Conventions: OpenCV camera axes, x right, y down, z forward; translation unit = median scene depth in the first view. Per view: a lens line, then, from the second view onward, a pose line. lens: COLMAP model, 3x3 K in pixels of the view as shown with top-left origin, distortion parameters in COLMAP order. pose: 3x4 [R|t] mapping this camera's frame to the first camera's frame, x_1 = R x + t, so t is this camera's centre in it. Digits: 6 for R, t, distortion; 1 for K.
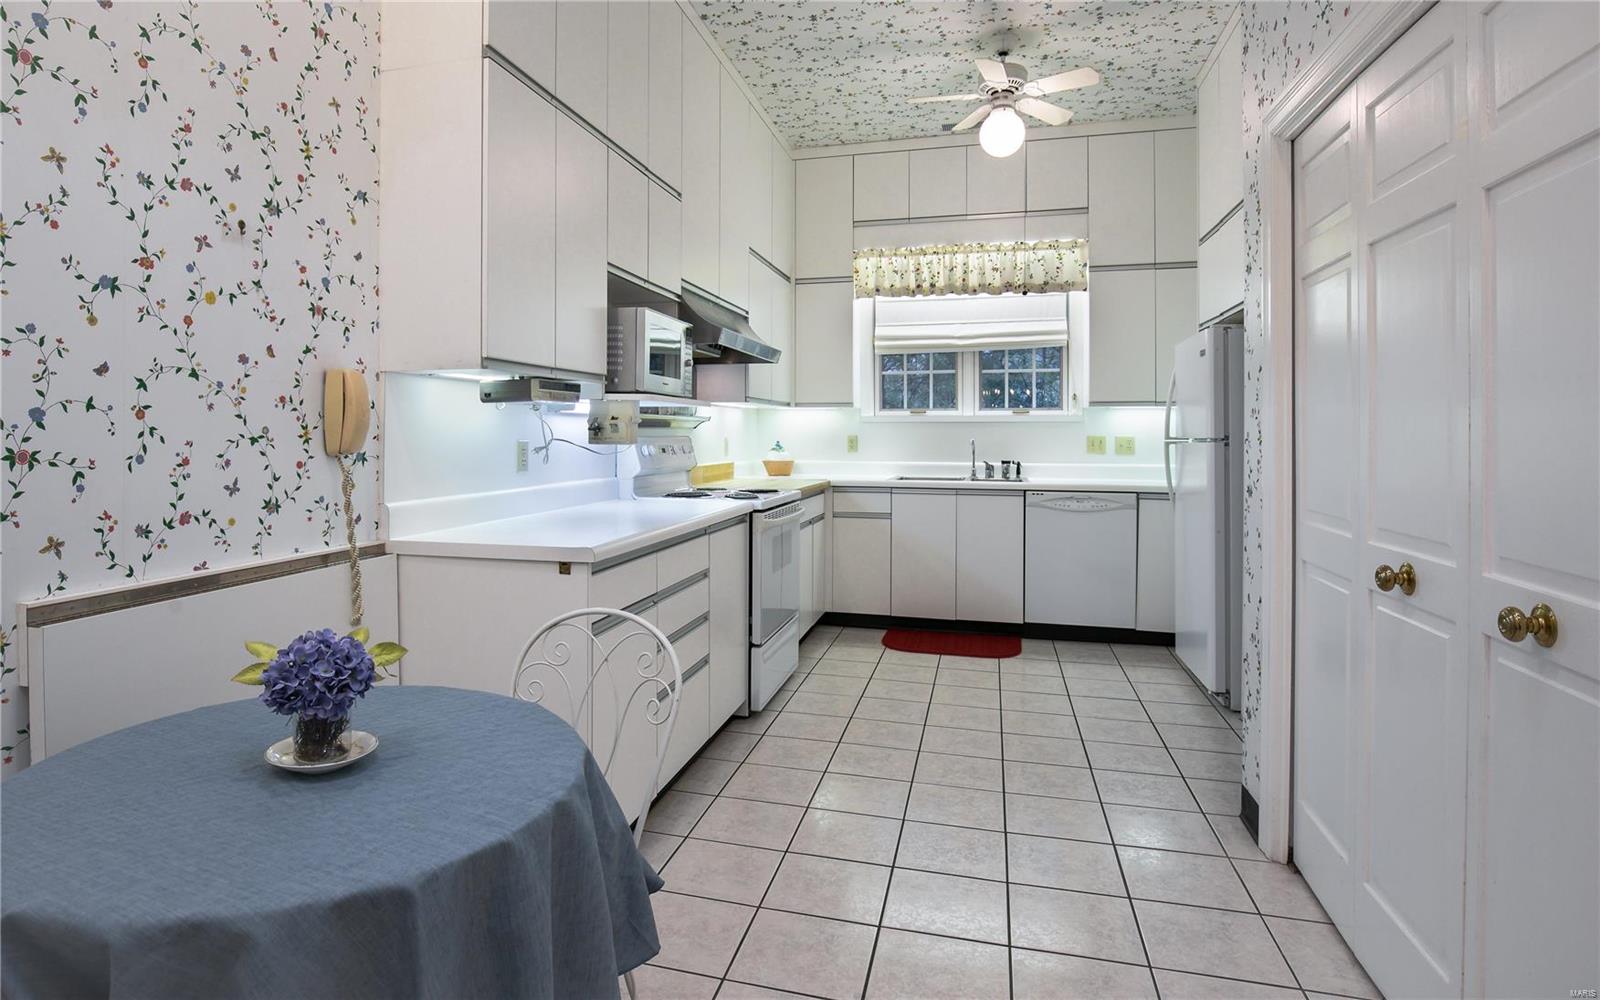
lens RADIAL K [[864.0, 0, 734.2], [0, 864.0, 411.8], [0, 0, 1]] dist [-0.005456, -0.000700]
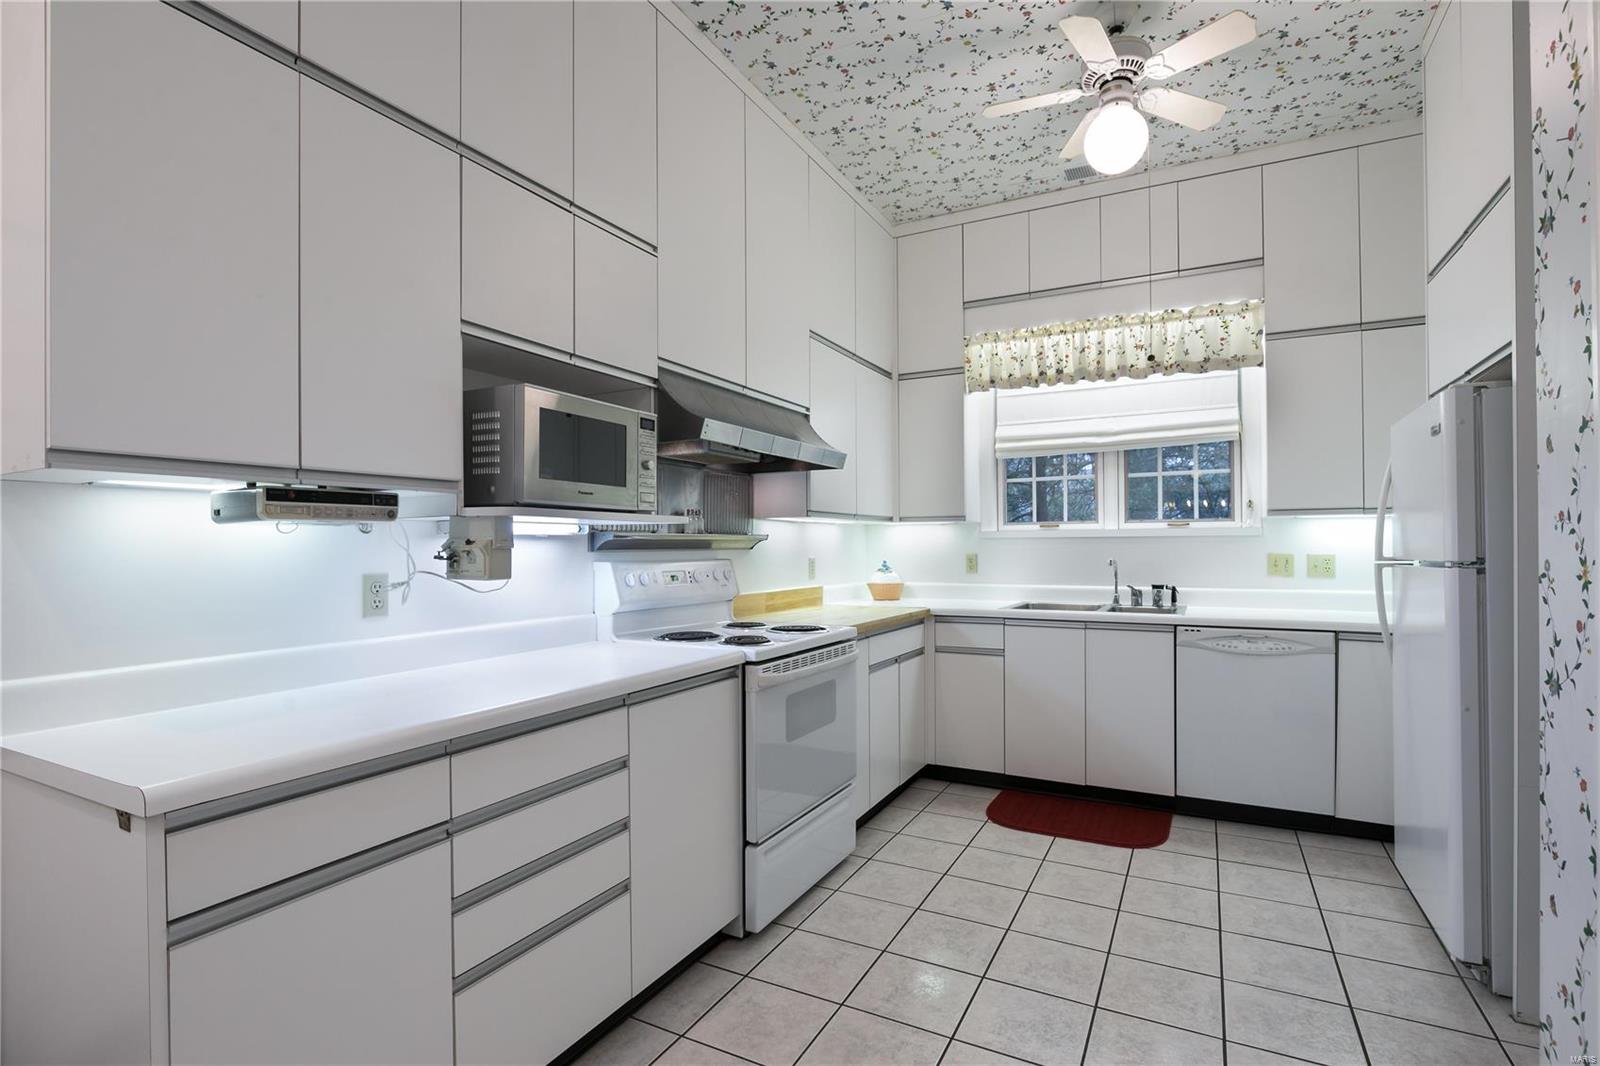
lens RADIAL K [[757.8, 0, 800.0], [0, 757.8, 533.0], [0, 0, 1]] dist [-0.014488, 0.005203]
pose [[0.979590, -0.011656, -0.200668, 0.139629], [0.013068, 0.999898, 0.005714, -0.000140], [0.200581, -0.008220, 0.979643, 0.261186]]
